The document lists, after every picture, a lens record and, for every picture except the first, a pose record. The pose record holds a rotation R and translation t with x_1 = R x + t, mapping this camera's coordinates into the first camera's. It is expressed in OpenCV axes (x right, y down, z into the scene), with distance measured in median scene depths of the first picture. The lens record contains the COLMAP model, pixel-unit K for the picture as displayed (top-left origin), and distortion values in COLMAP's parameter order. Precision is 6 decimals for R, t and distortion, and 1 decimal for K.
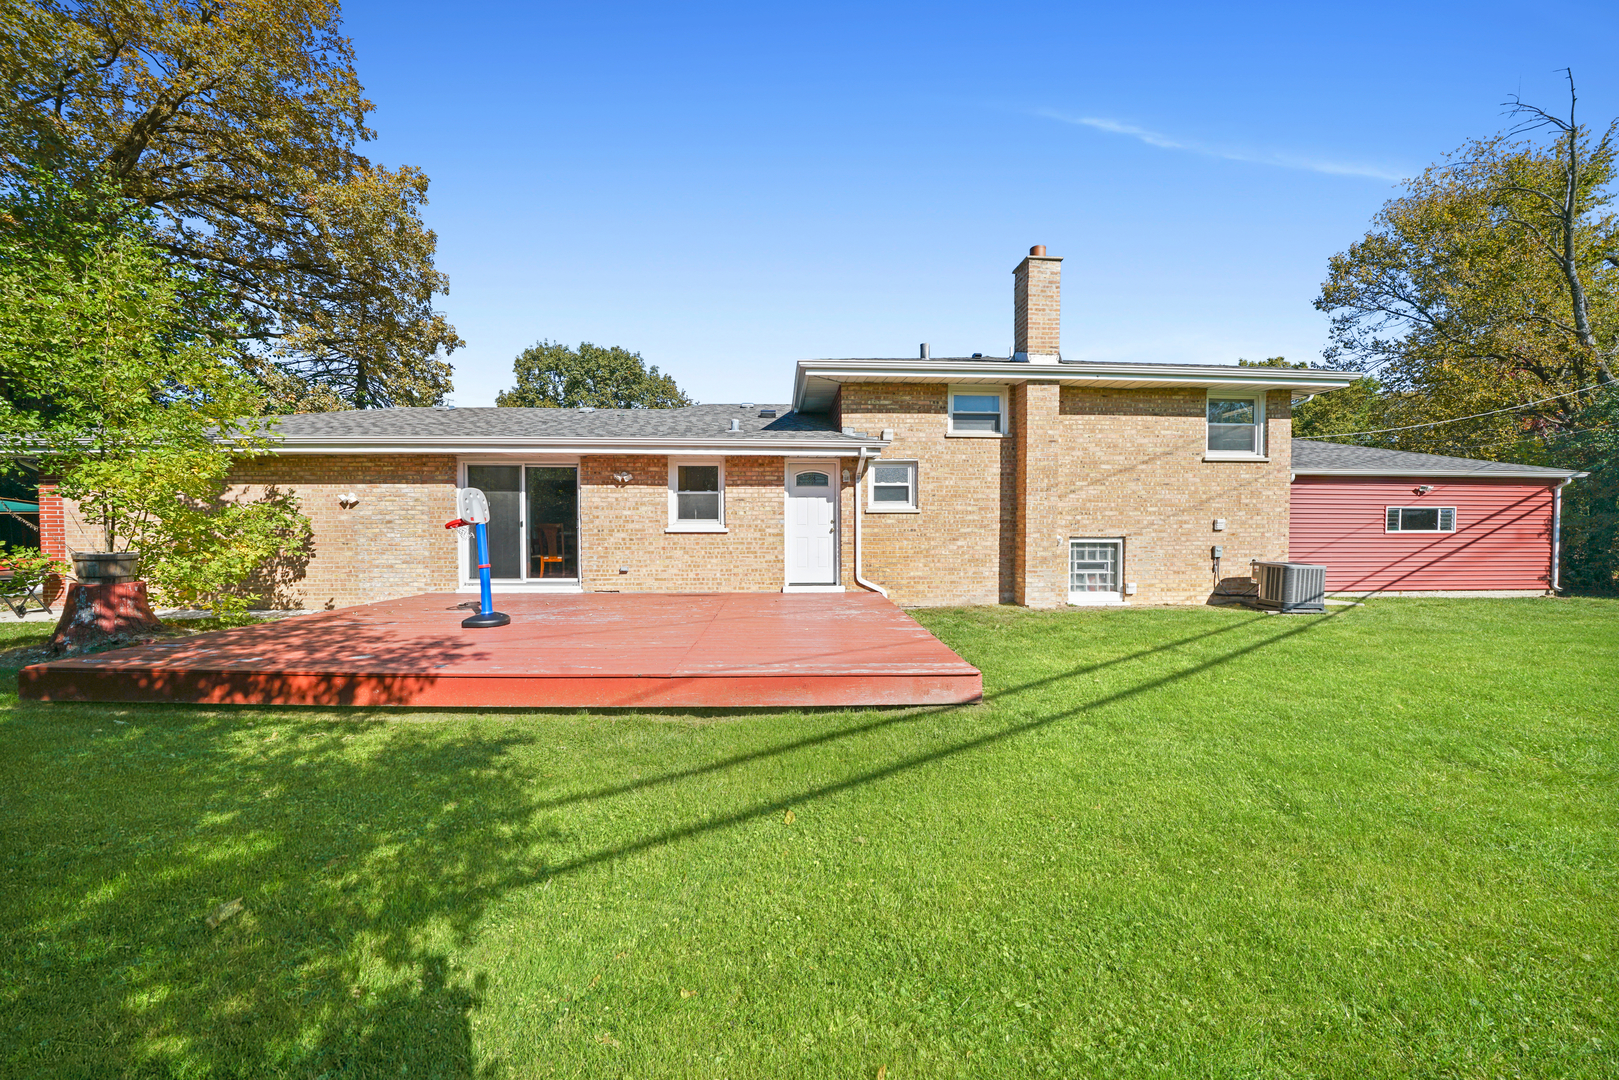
lens RADIAL K [[598.6, 0, 742.9], [0, 598.6, 545.9], [0, 0, 1]] dist [-0.018352, -0.000113]
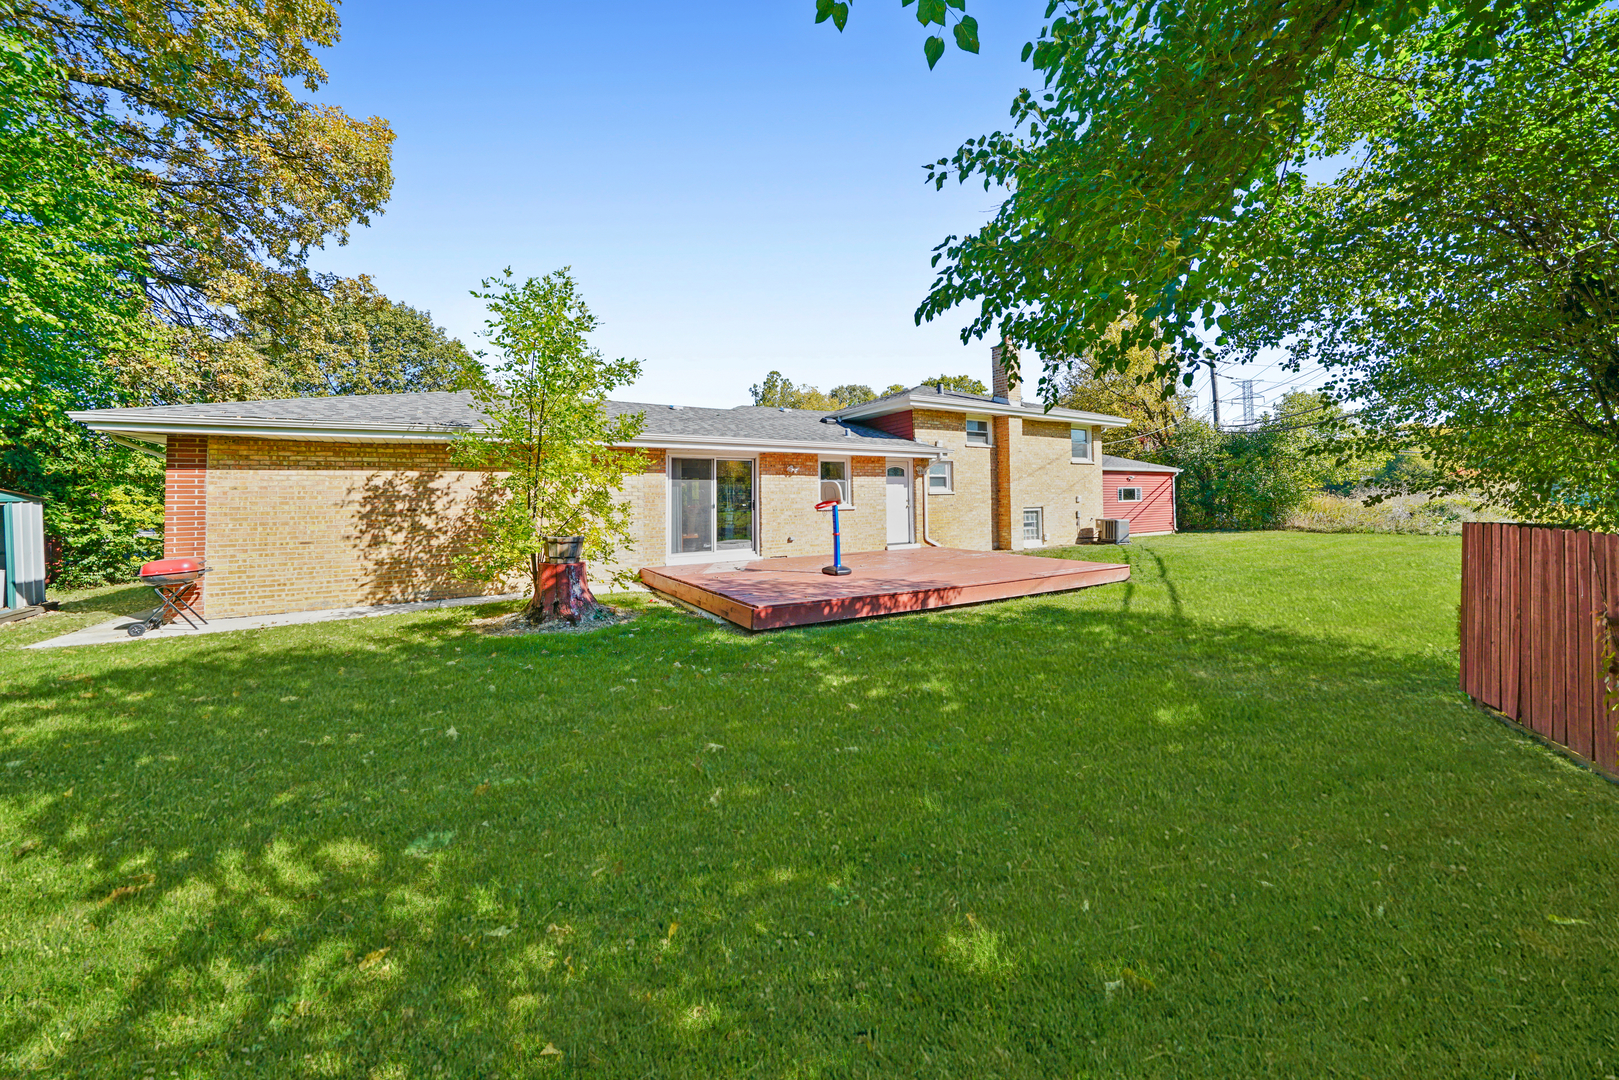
lens RADIAL K [[580.1, 0, 818.3], [0, 580.1, 532.1], [0, 0, 1]] dist [-0.003293, -0.000100]
pose [[0.869360, -0.041889, 0.492400, -0.771326], [0.034935, 0.999118, 0.023316, -0.004178], [-0.492942, -0.003068, 0.870057, -0.148255]]
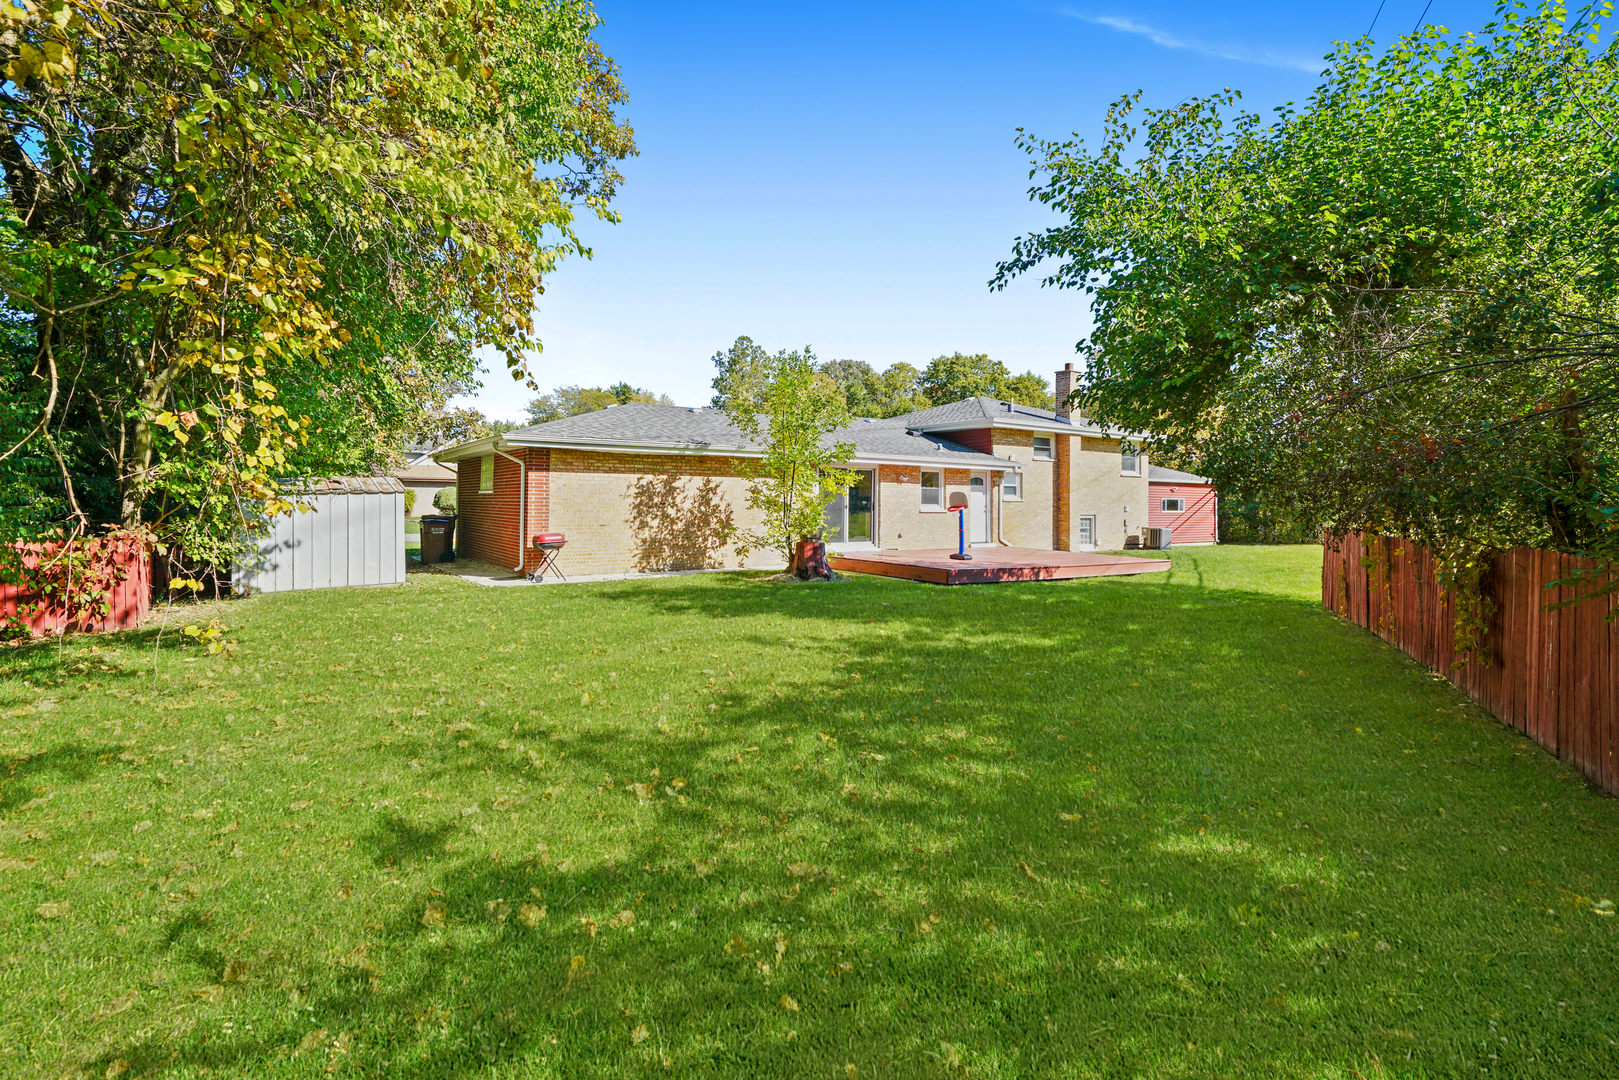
lens RADIAL K [[777.7, 0, 807.5], [0, 777.7, 514.3], [0, 0, 1]] dist [-0.005023, -0.000823]
pose [[0.843447, -0.000051, 0.537212, -1.513530], [0.006465, 0.999929, -0.010055, 0.002687], [-0.537173, 0.011954, 0.843387, -0.625161]]
